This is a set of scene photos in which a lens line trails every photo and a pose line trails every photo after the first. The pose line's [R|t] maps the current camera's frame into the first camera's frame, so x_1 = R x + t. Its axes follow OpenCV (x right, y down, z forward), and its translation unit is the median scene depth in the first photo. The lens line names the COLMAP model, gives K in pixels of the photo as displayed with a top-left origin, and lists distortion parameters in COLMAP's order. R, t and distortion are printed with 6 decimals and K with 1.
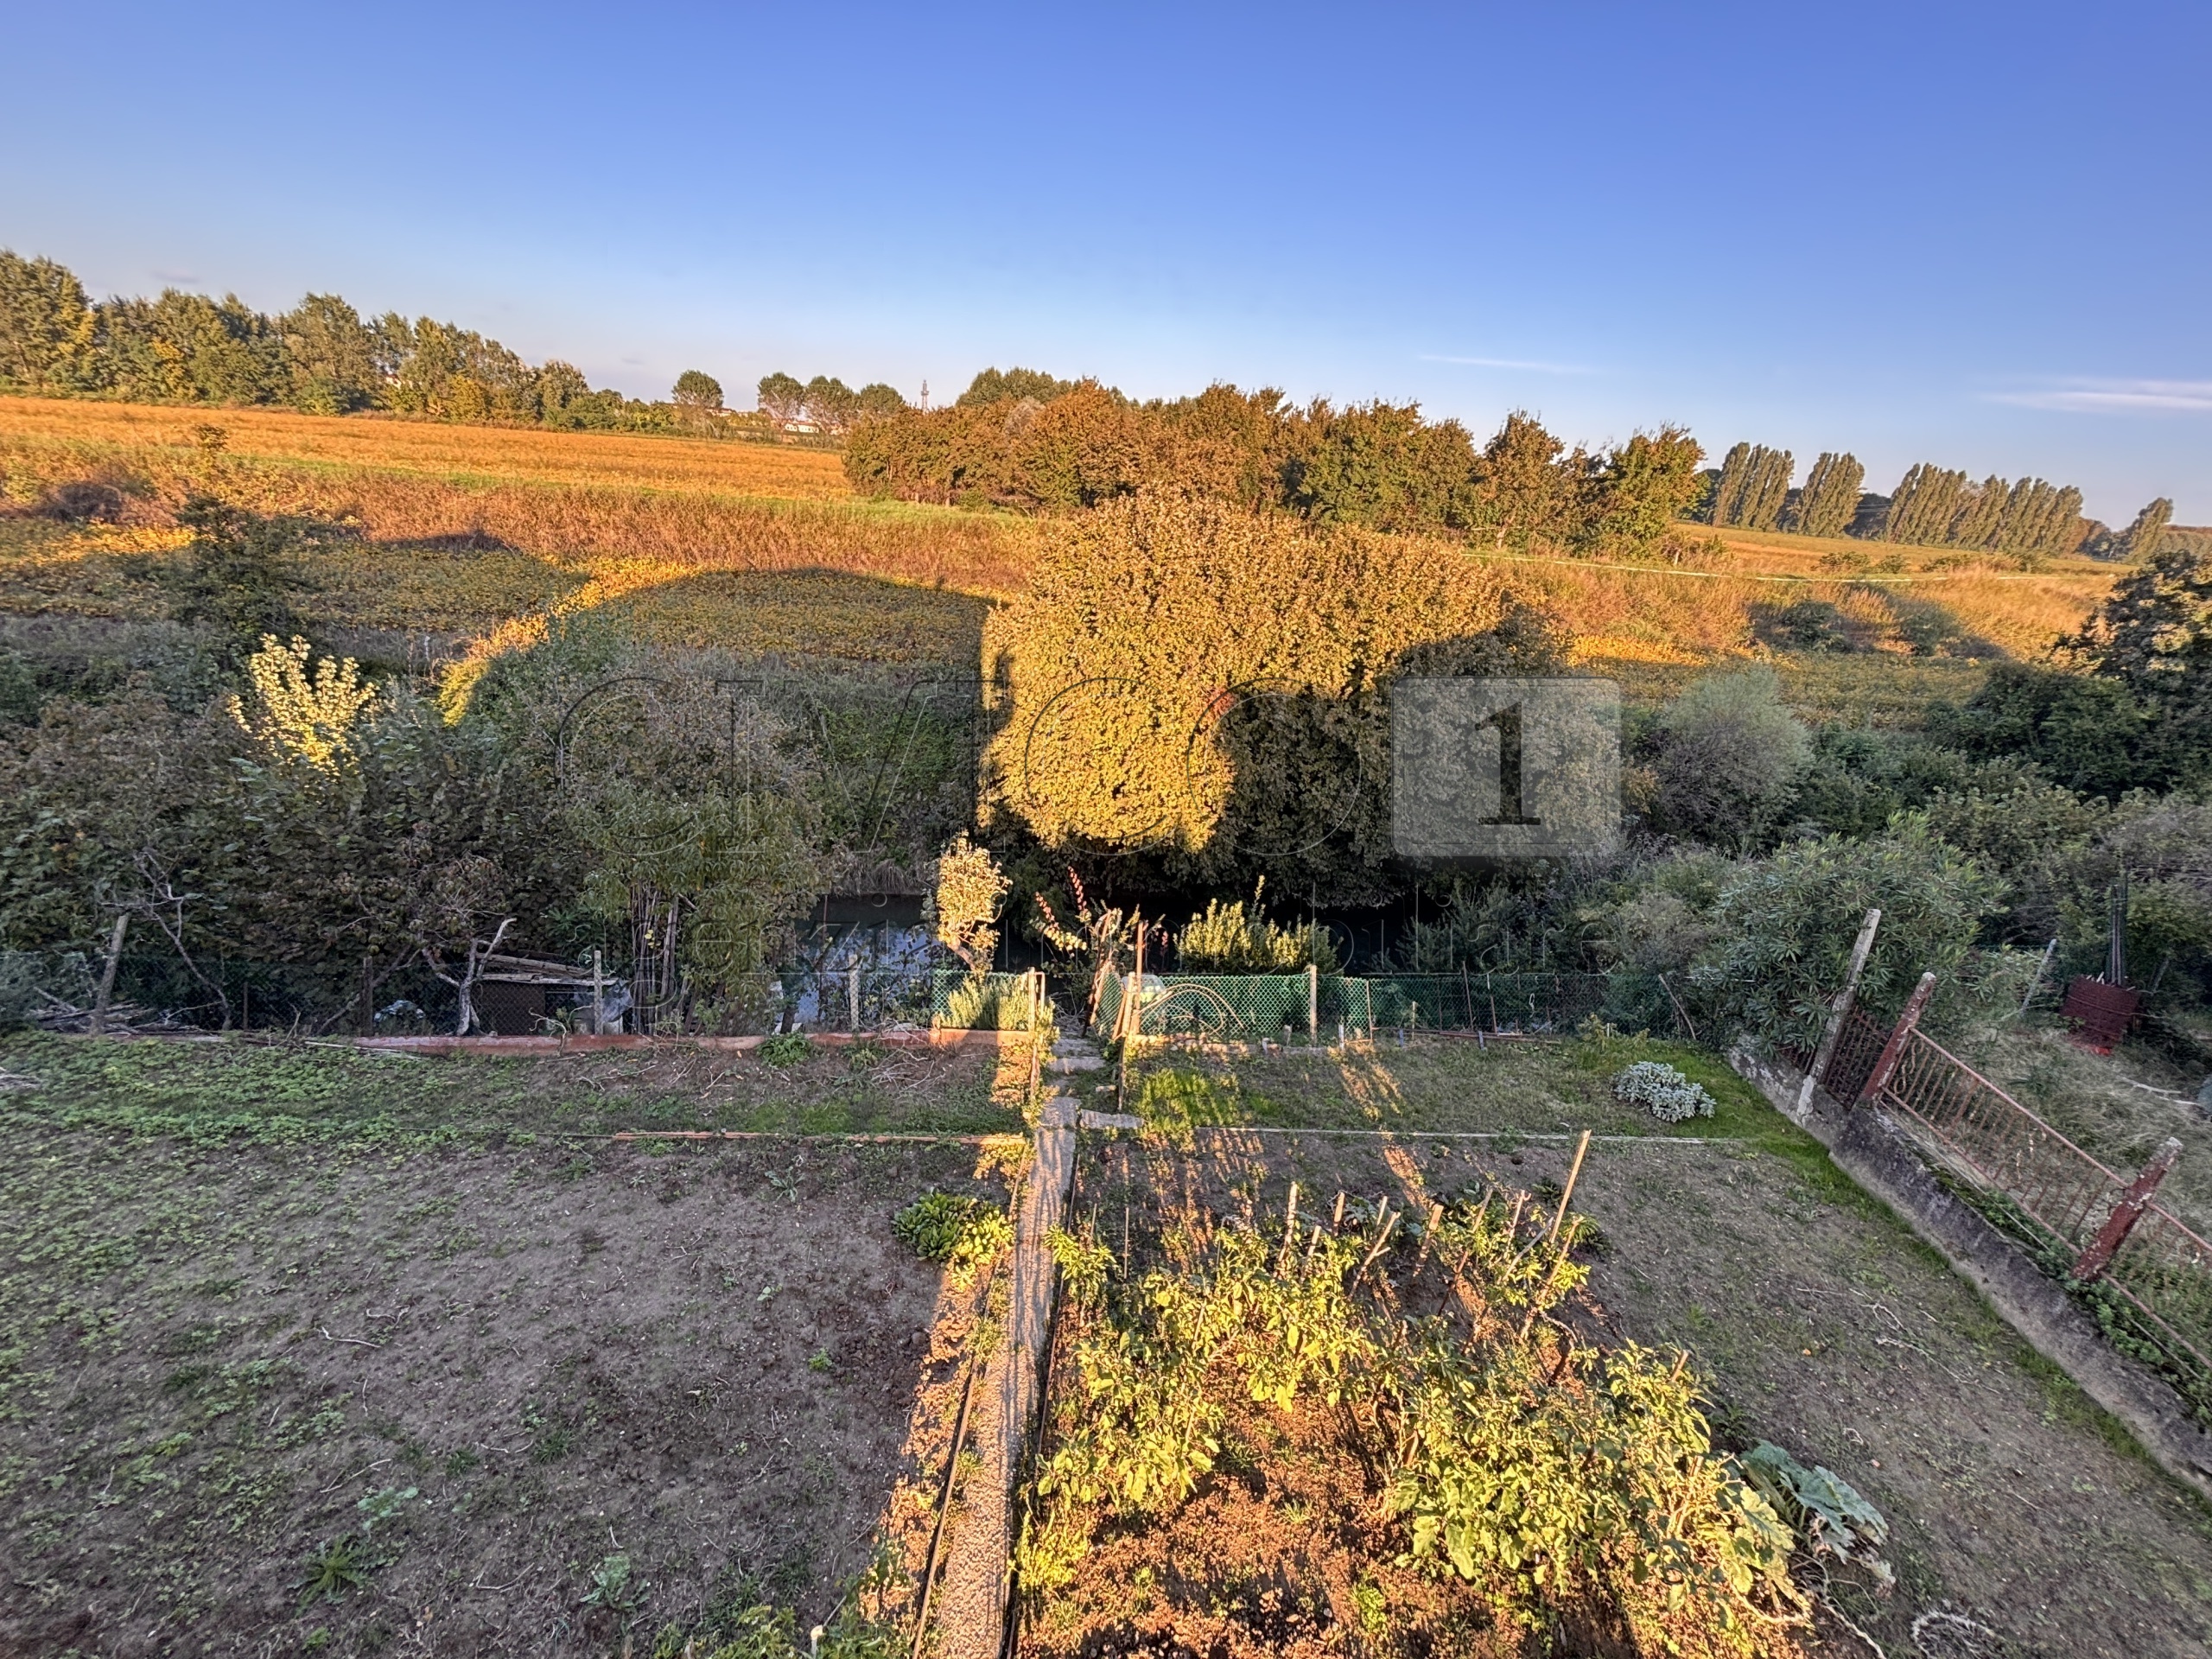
lens RADIAL K [[889.1, 0, 1106.0], [0, 889.1, 829.5], [0, 0, 1]] dist [0.000747, -0.000490]
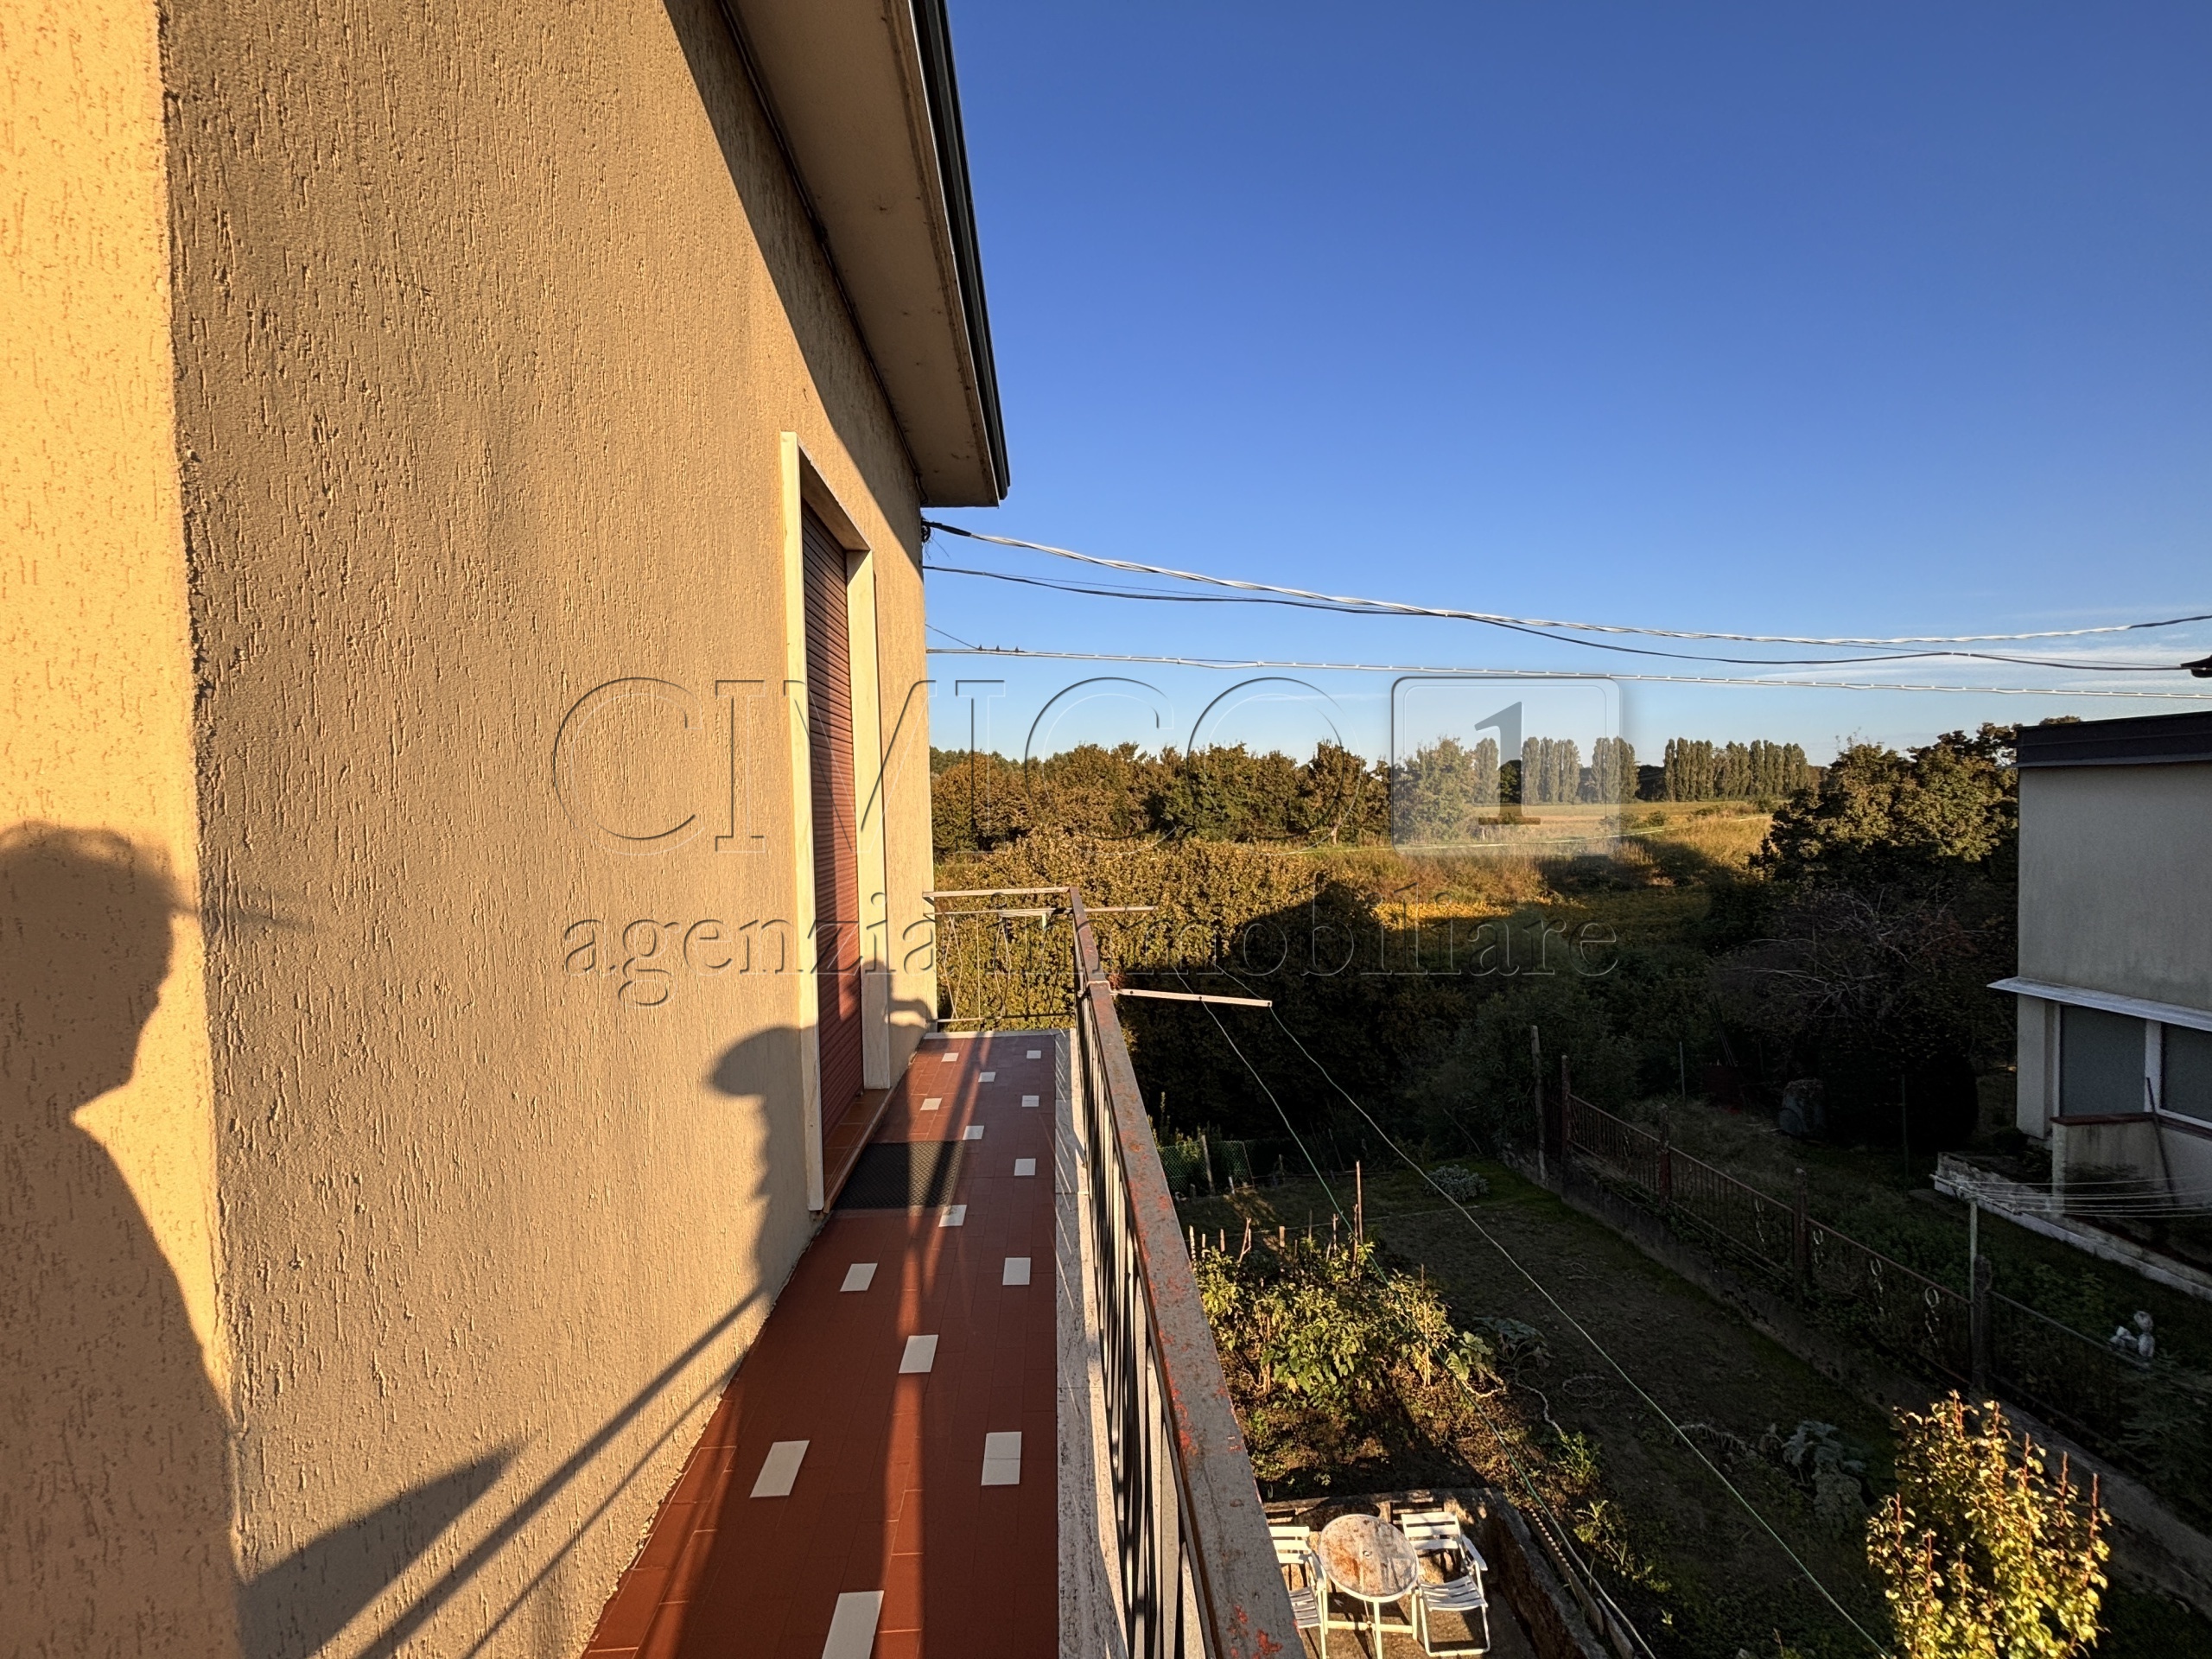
lens RADIAL K [[889.1, 0, 1106.0], [0, 889.1, 829.5], [0, 0, 1]] dist [0.000747, -0.000490]
pose [[0.985999, -0.112215, 0.123344, -0.008181], [0.148840, 0.925764, -0.347575, 0.040672], [-0.075185, 0.361067, 0.929504, -0.108139]]
